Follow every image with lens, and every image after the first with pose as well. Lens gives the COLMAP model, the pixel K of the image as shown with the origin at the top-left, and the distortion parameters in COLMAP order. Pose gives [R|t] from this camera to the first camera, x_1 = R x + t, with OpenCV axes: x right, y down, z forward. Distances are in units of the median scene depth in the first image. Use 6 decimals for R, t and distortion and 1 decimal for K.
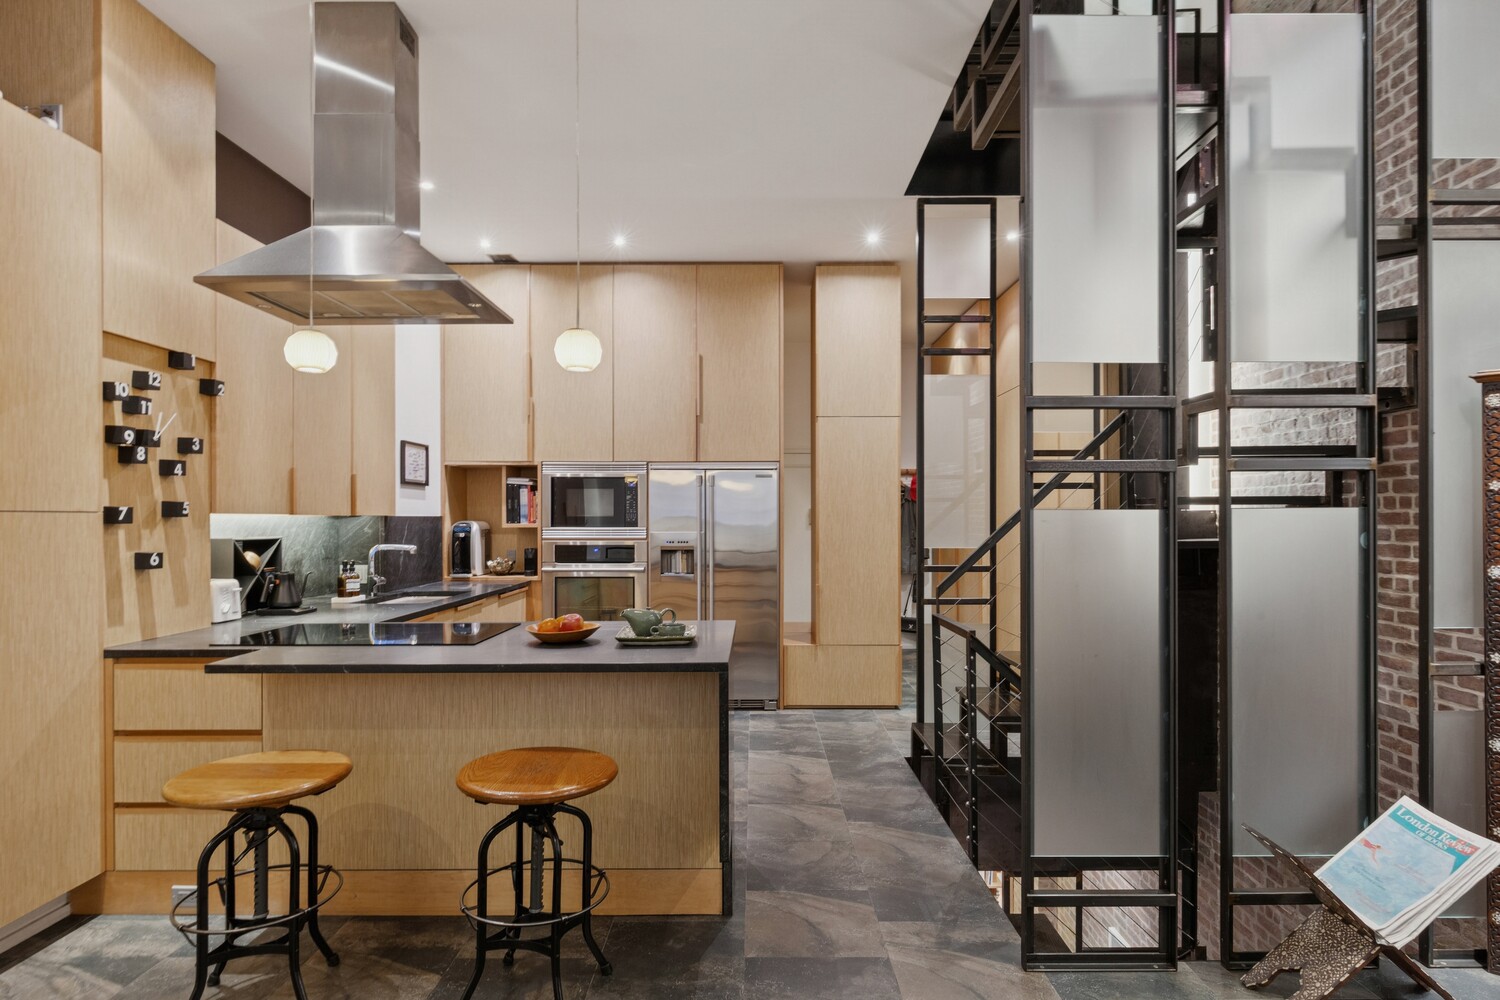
lens RADIAL K [[797.7, 0, 758.1], [0, 797.7, 508.2], [0, 0, 1]] dist [-0.000426, -0.000228]
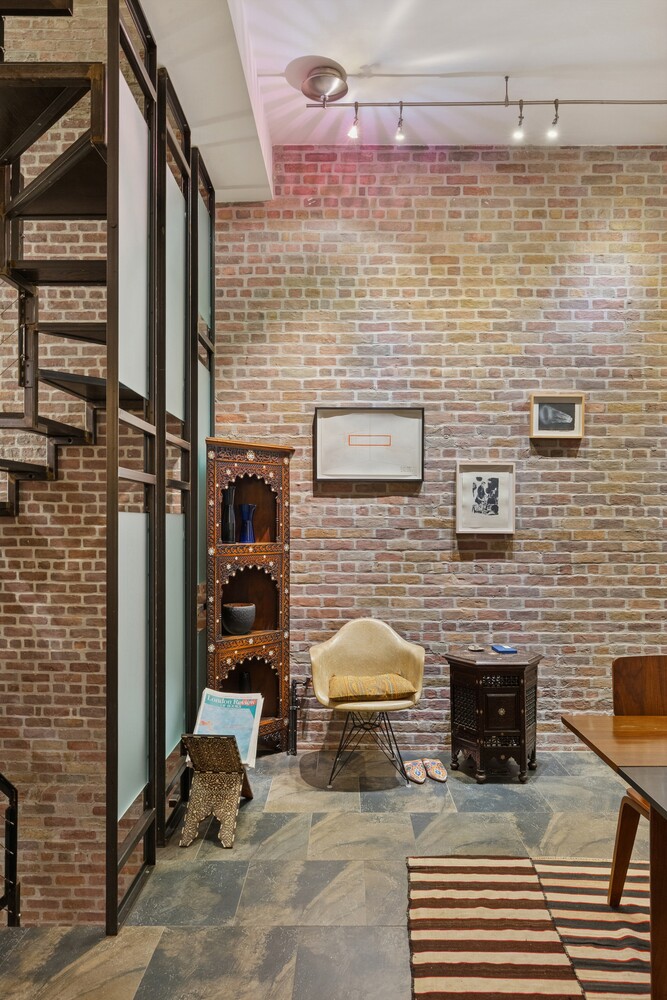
lens RADIAL K [[703.7, 0, 341.1], [0, 703.7, 508.2], [0, 0, 1]] dist [0.002604, 0.001334]
pose [[0.023646, 0.009438, 0.999676, -0.456553], [-0.012329, 0.999882, -0.009149, -0.003231], [-0.999644, -0.012109, 0.023760, 0.481370]]
